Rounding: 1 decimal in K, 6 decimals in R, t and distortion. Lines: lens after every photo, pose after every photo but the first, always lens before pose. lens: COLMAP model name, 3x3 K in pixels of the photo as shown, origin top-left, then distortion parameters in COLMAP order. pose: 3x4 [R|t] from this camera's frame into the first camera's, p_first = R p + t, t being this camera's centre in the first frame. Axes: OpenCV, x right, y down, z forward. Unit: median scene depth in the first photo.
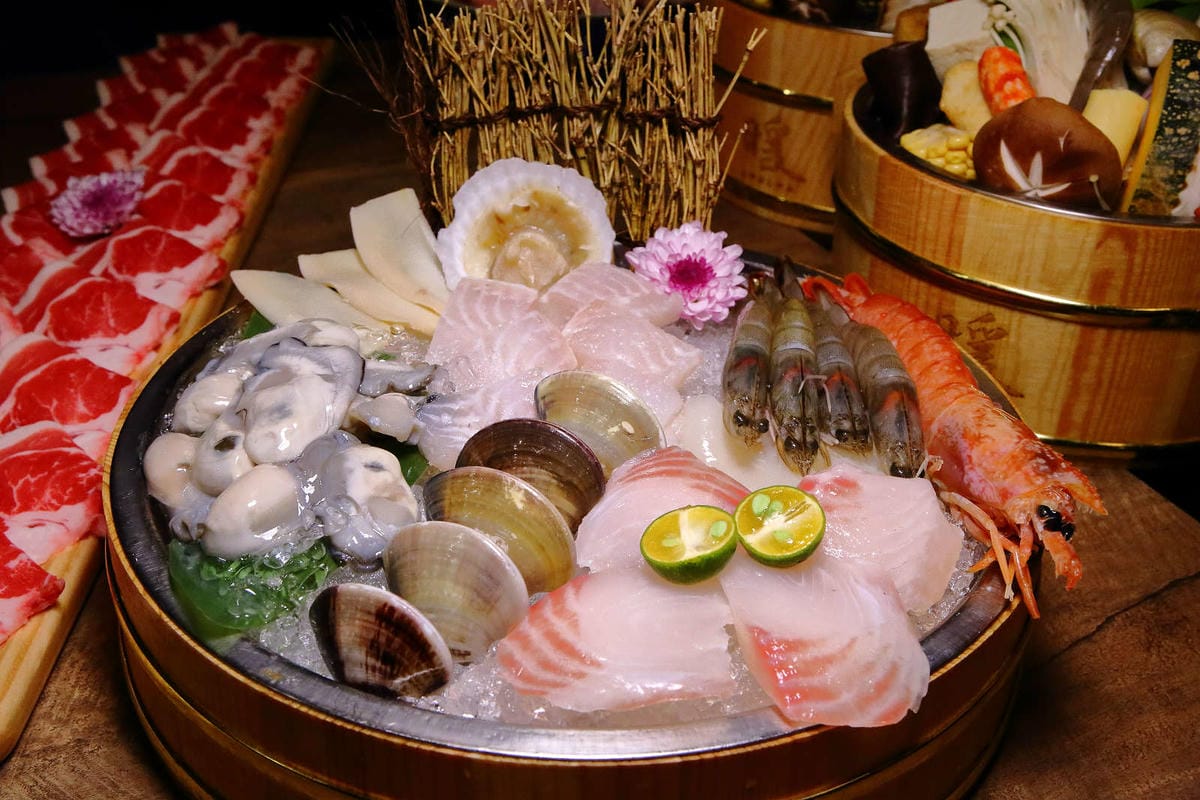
lens RADIAL K [[1366.0, 0, 600.0], [0, 1366.0, 400.0], [0, 0, 1]] dist [-0.010949, 0.025084]
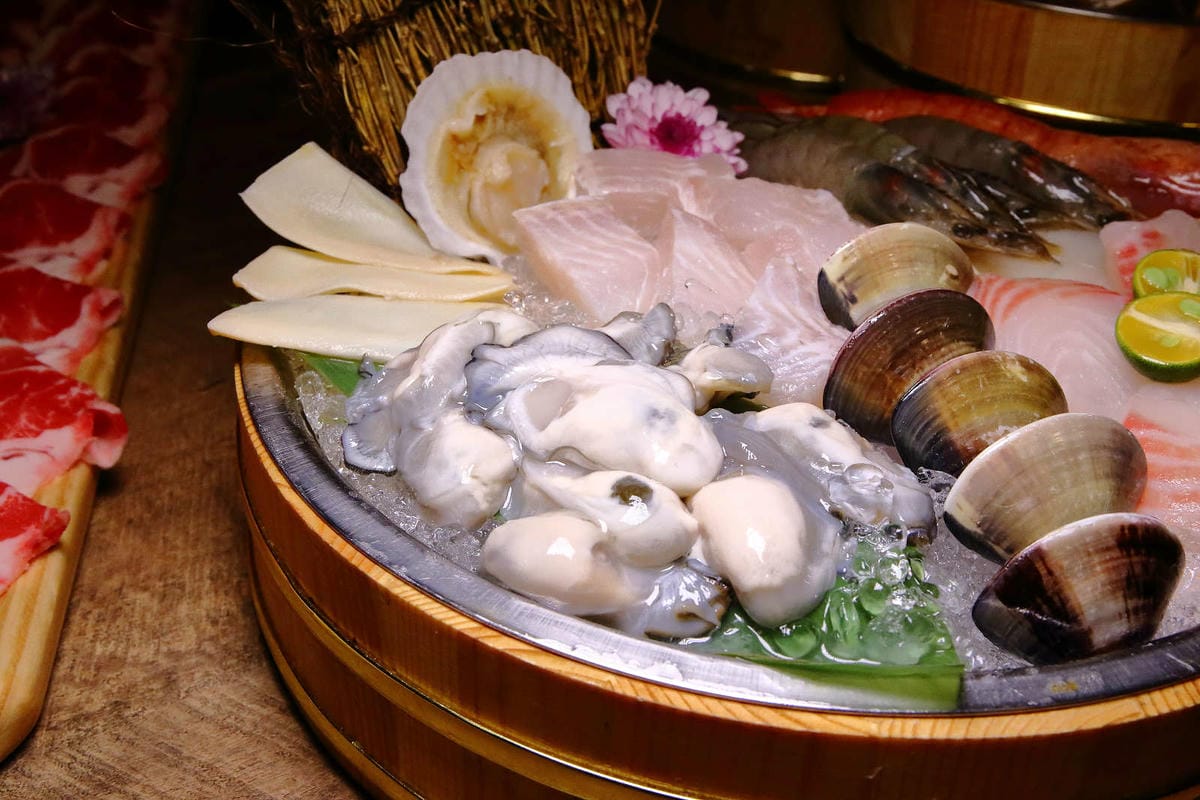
lens RADIAL K [[1355.6, 0, 600.0], [0, 1355.6, 400.0], [0, 0, 1]] dist [-0.064992, 0.163226]
pose [[0.989326, -0.084951, 0.118397, -0.146245], [0.081707, 0.996142, 0.032002, 0.056583], [-0.120659, -0.021987, 0.992450, 0.146972]]
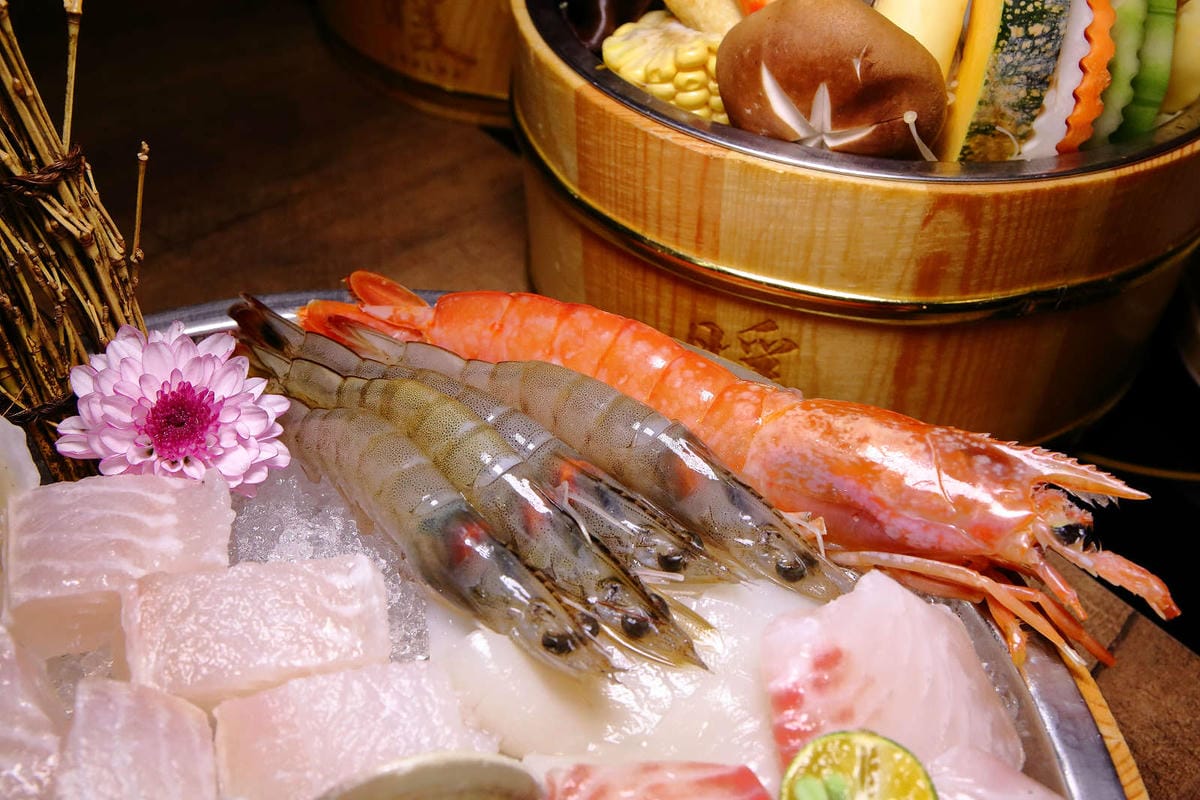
lens RADIAL K [[1355.6, 0, 600.0], [0, 1355.6, 400.0], [0, 0, 1]] dist [-0.064992, 0.163226]
pose [[0.971841, -0.166823, 0.166419, 0.095716], [0.131621, 0.970116, 0.203841, -0.181277], [-0.195451, -0.176197, 0.964756, 0.399613]]
